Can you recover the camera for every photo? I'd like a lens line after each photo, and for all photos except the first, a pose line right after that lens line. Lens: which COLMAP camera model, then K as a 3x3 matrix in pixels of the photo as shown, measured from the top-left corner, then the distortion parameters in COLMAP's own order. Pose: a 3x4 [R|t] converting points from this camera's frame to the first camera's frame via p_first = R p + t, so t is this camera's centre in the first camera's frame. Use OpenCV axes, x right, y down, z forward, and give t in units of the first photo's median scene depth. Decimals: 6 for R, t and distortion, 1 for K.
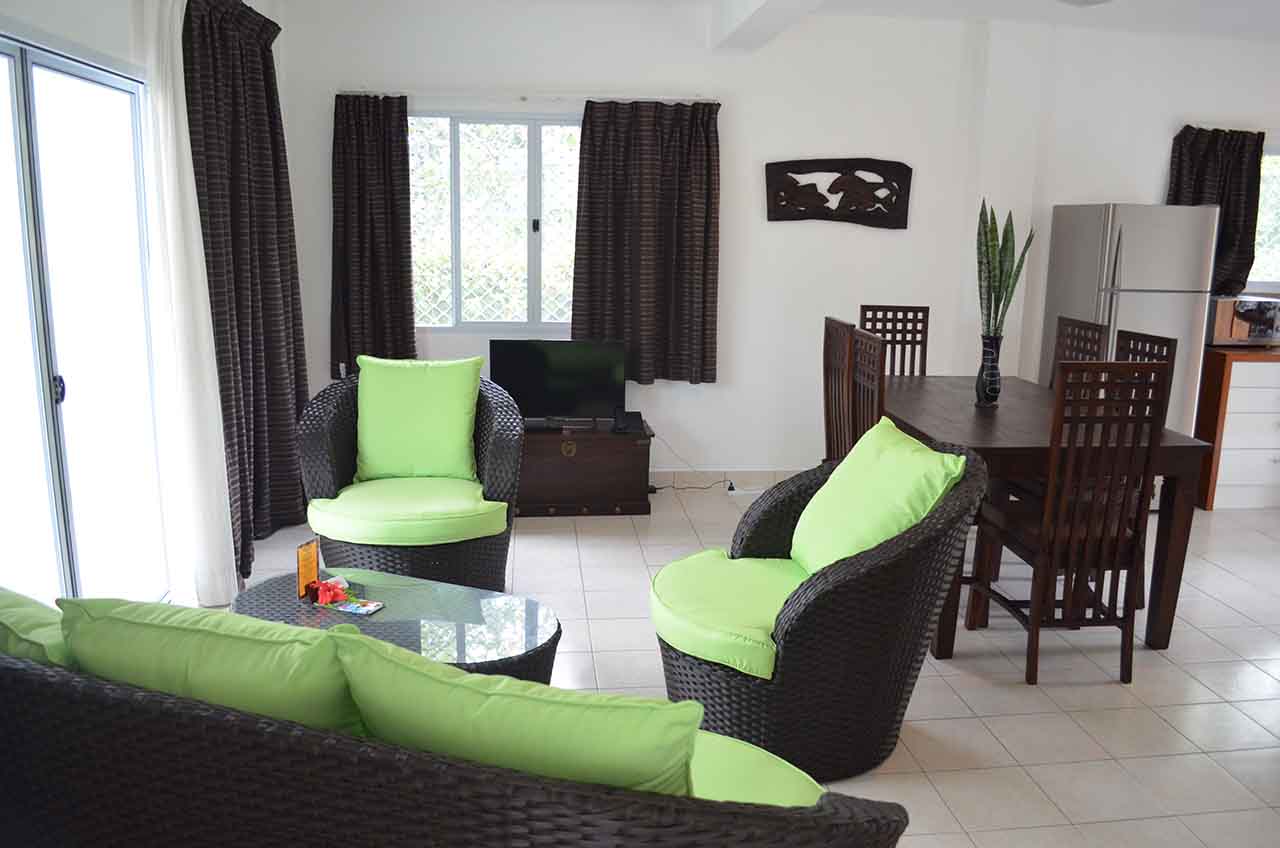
lens RADIAL K [[1004.2, 0, 639.4], [0, 1004.2, 429.4], [0, 0, 1]] dist [-0.074872, 0.001102]
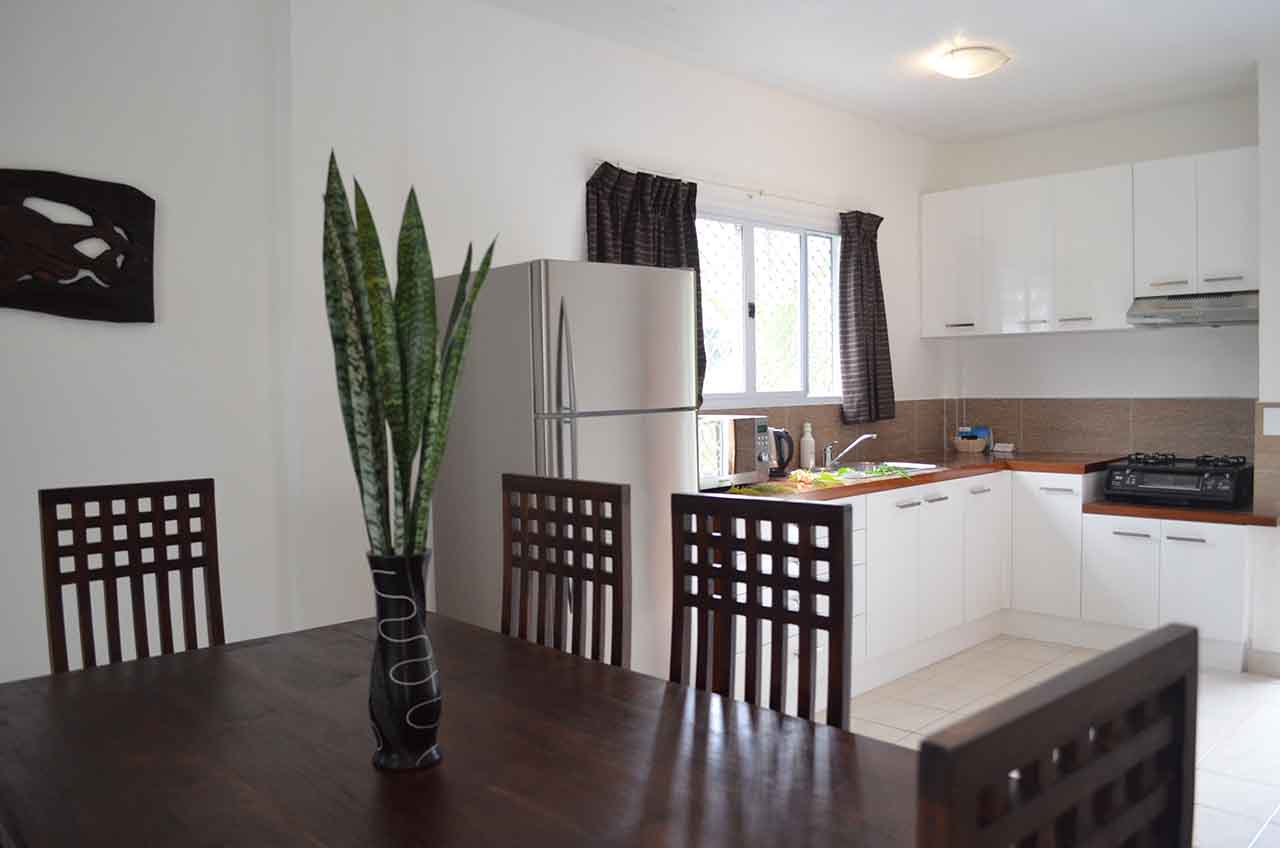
lens RADIAL K [[1004.2, 0, 641.9], [0, 1004.2, 430.9], [0, 0, 1]] dist [-0.074872, 0.001102]
pose [[0.781687, -0.061841, 0.620598, 0.167402], [0.156814, 0.982592, -0.099606, -0.069982], [-0.603635, 0.175179, 0.777777, 0.537701]]
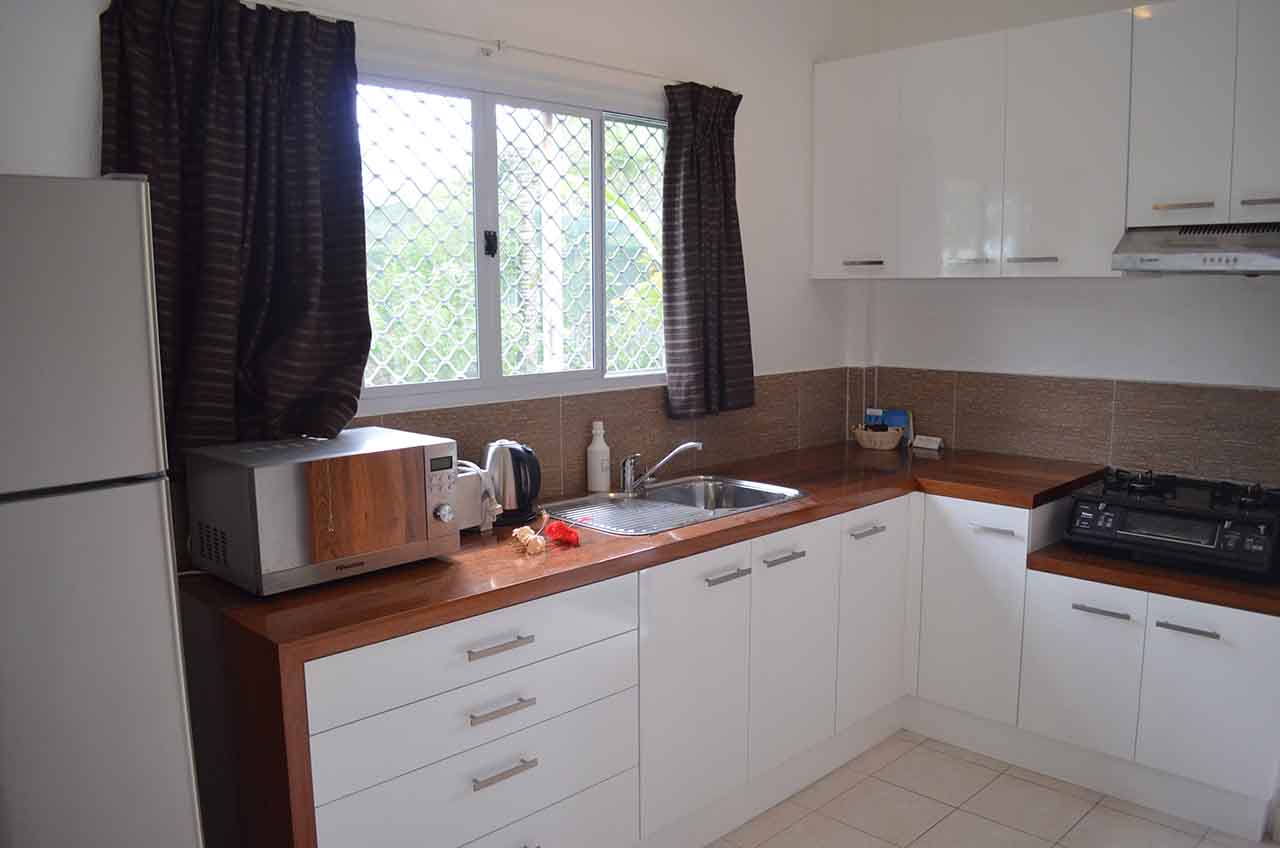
lens RADIAL K [[1004.2, 0, 643.4], [0, 1004.2, 432.4], [0, 0, 1]] dist [-0.074872, 0.001102]
pose [[0.778656, -0.110983, 0.617558, 0.517755], [0.147643, 0.989005, -0.008420, -0.130034], [-0.609834, 0.097735, 0.786480, 0.685338]]
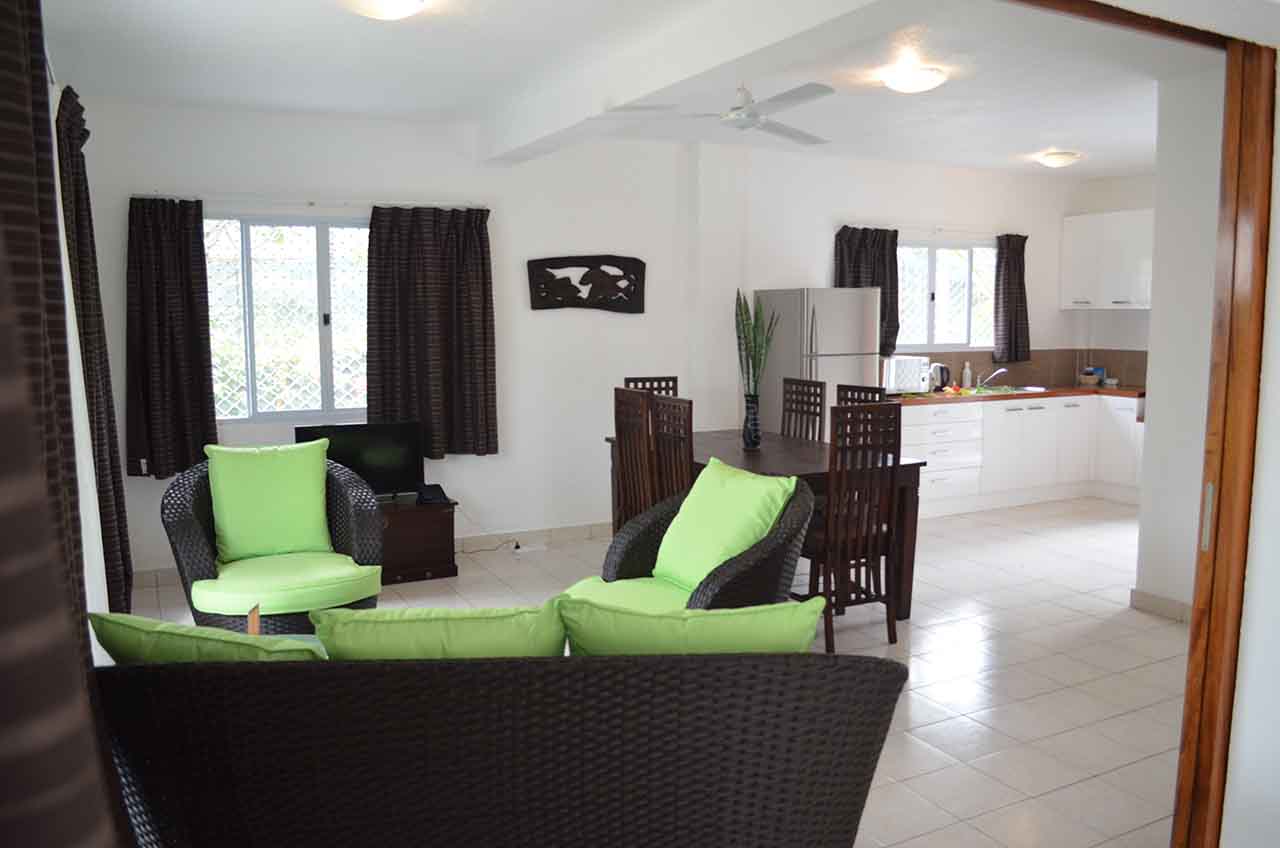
lens RADIAL K [[1004.2, 0, 638.5], [0, 1004.2, 426.7], [0, 0, 1]] dist [-0.074872, 0.001102]
pose [[0.932085, -0.062770, 0.356761, -0.189634], [0.094125, 0.993011, -0.071201, 0.019486], [-0.349798, 0.099946, 0.931479, -0.108843]]
